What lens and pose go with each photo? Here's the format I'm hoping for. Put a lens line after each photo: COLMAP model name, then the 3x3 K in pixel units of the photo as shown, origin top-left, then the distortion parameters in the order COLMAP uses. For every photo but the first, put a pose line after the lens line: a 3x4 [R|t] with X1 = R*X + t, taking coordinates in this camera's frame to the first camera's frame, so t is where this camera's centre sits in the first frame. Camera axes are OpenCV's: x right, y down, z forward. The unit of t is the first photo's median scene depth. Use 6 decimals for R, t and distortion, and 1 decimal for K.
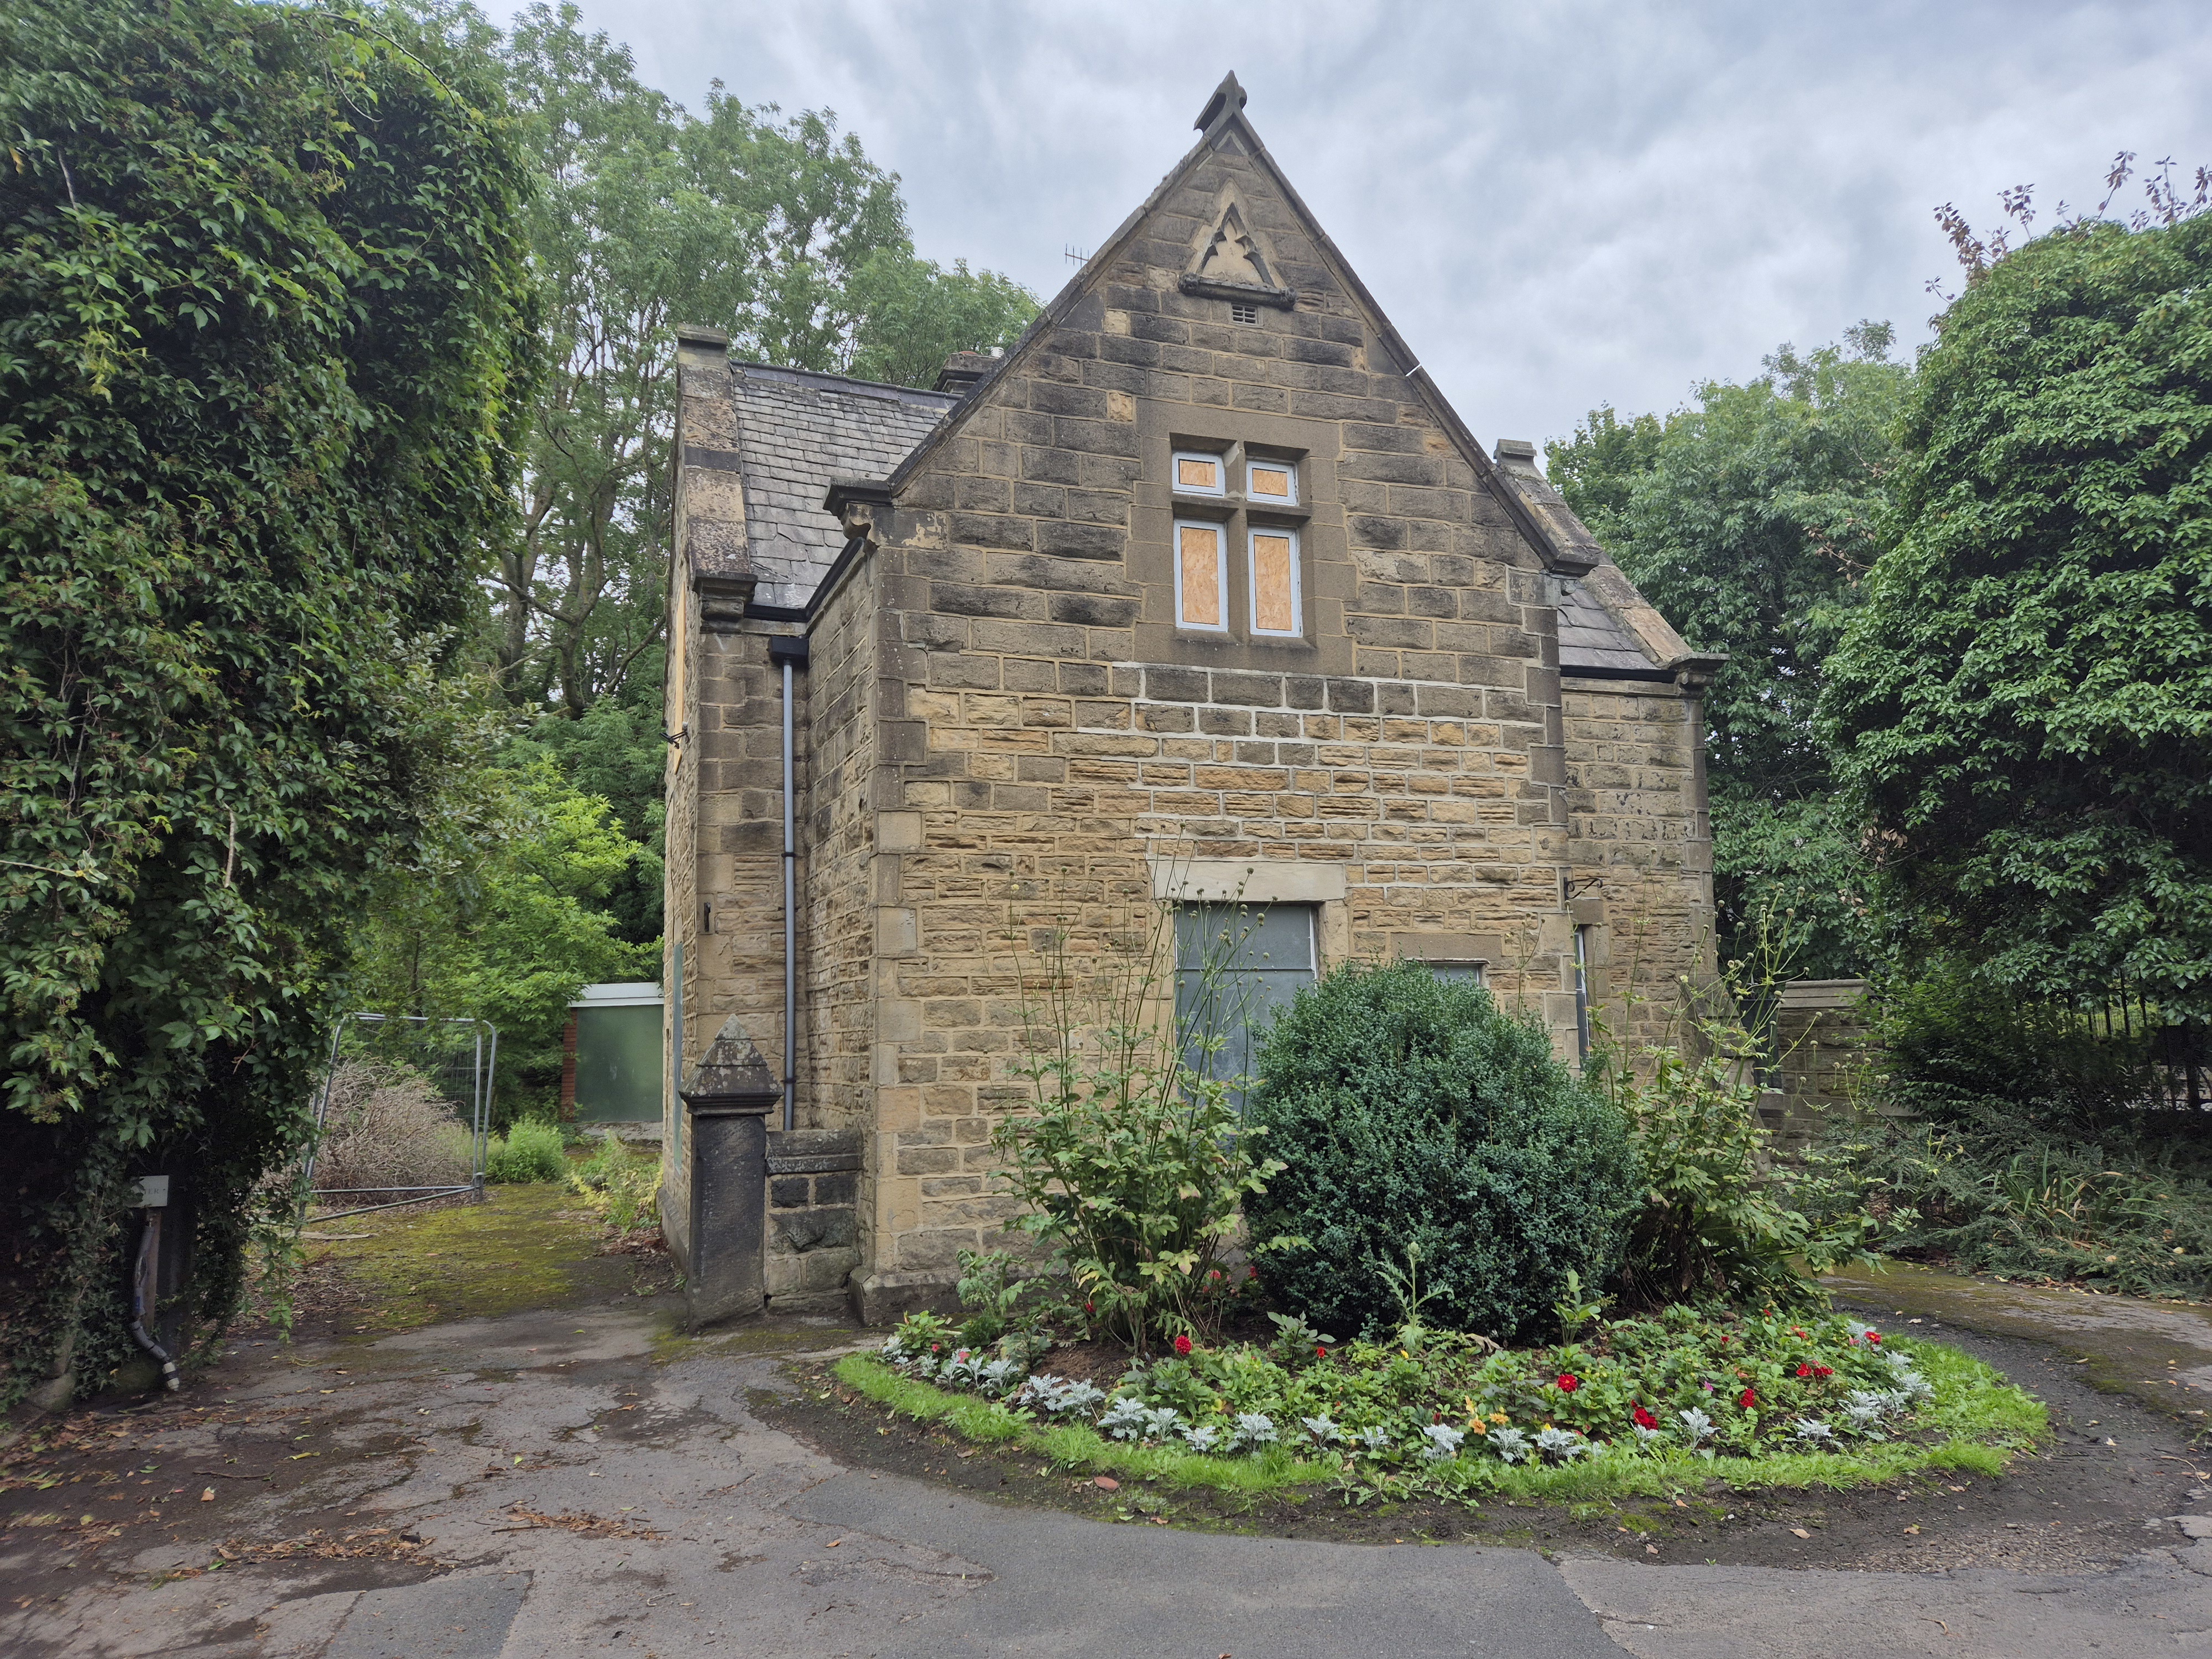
lens RADIAL K [[1471.4, 0, 1116.8], [0, 1471.4, 837.9], [0, 0, 1]] dist [0.073838, -0.055085]
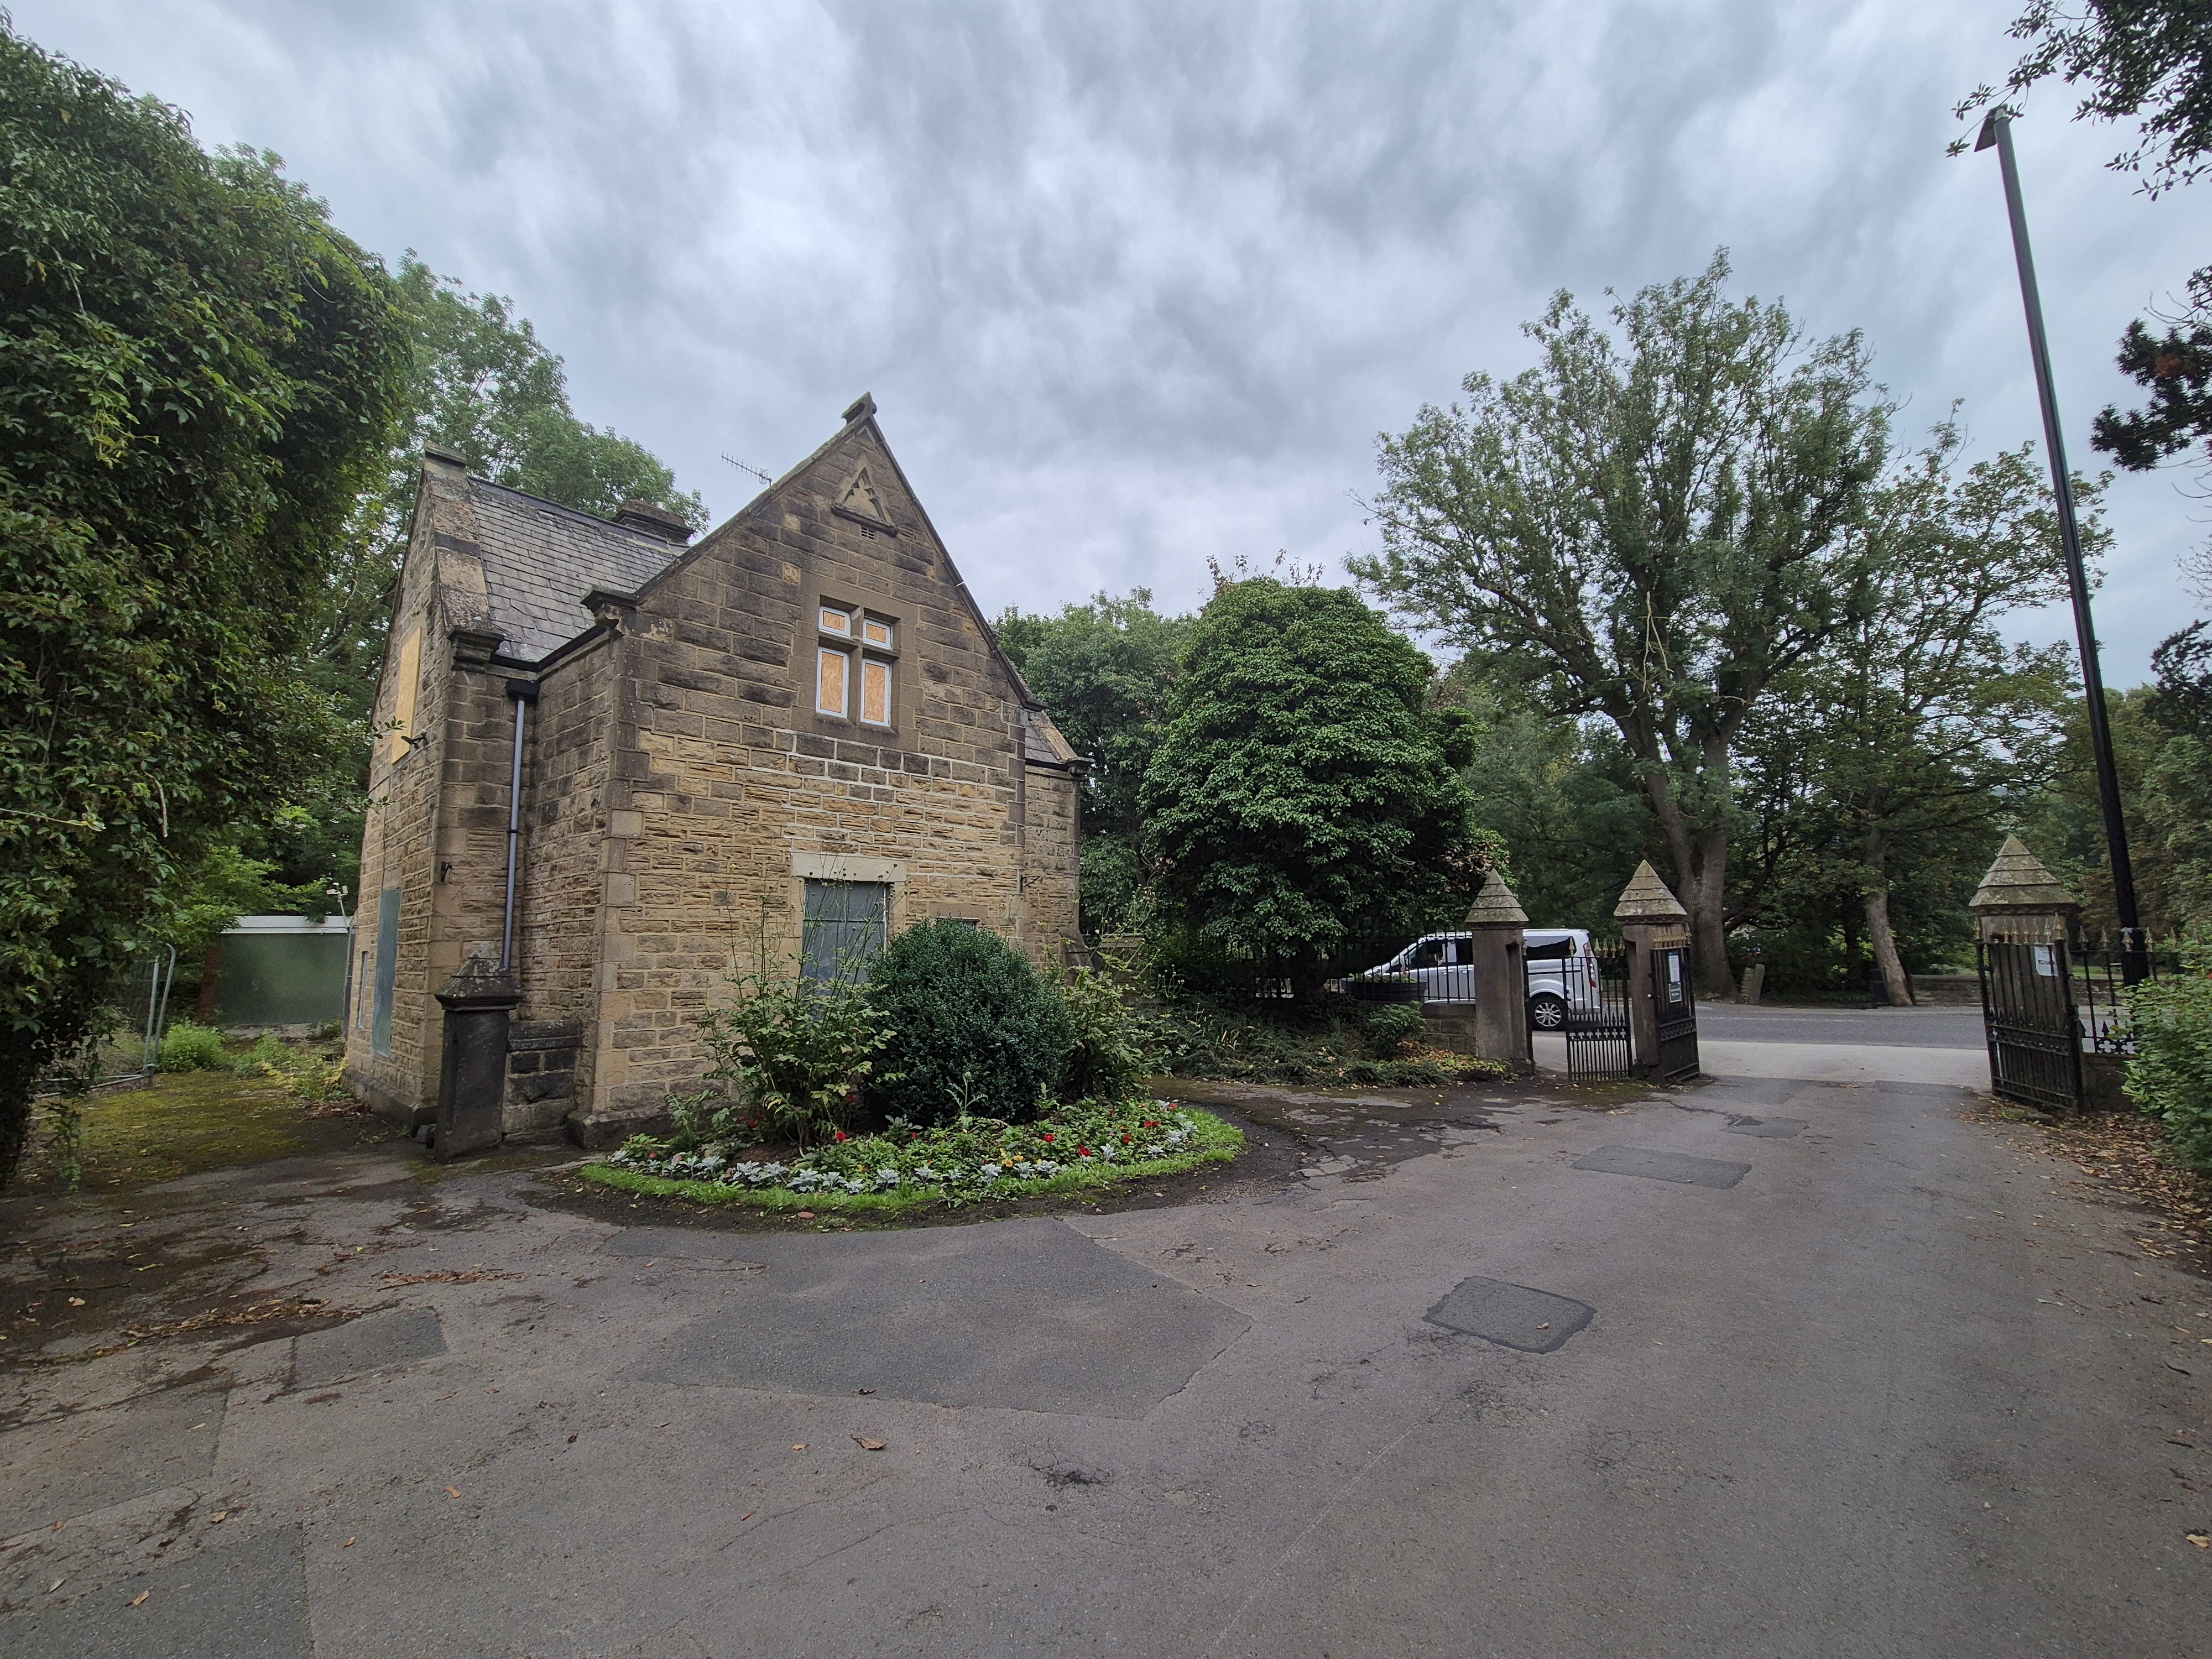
lens RADIAL K [[902.2, 0, 1108.1], [0, 902.2, 835.8], [0, 0, 1]] dist [-0.000223, 0.000059]
pose [[0.895061, 0.069252, 0.440534, -0.101971], [-0.065905, 0.997563, -0.022913, -0.002925], [-0.441047, -0.008525, 0.897443, -0.050239]]
